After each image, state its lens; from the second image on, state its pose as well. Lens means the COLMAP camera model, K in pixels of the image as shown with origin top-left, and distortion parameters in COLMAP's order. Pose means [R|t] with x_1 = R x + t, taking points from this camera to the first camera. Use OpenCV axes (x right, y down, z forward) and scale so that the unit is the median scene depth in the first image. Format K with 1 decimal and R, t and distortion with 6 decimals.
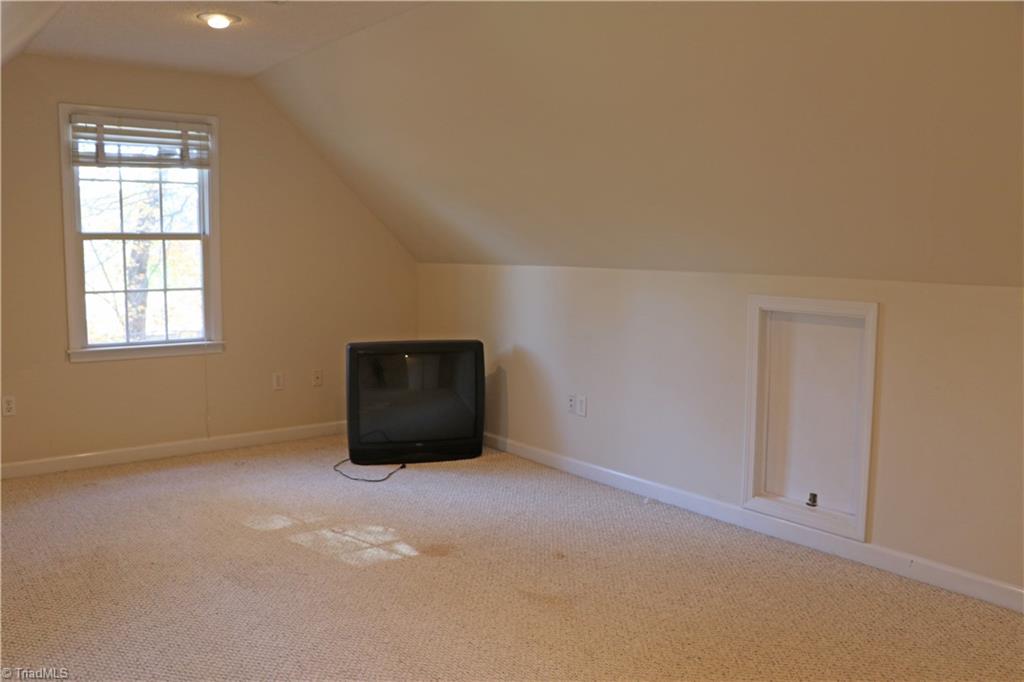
lens RADIAL K [[835.0, 0, 514.7], [0, 835.0, 355.3], [0, 0, 1]] dist [-0.207482, 0.177787]
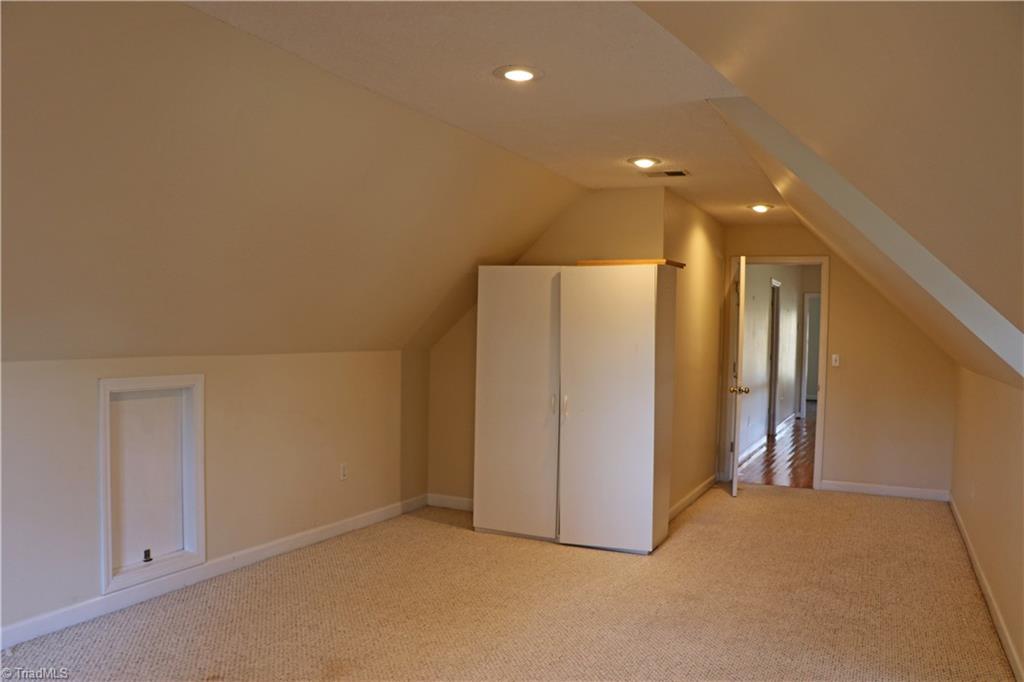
lens RADIAL K [[835.0, 0, 514.7], [0, 835.0, 355.3], [0, 0, 1]] dist [-0.207482, 0.177787]
pose [[-0.447477, -0.060629, 0.892238, -0.721660], [0.077845, 0.991272, 0.106399, -0.151076], [-0.890901, 0.117068, -0.438852, 0.880842]]
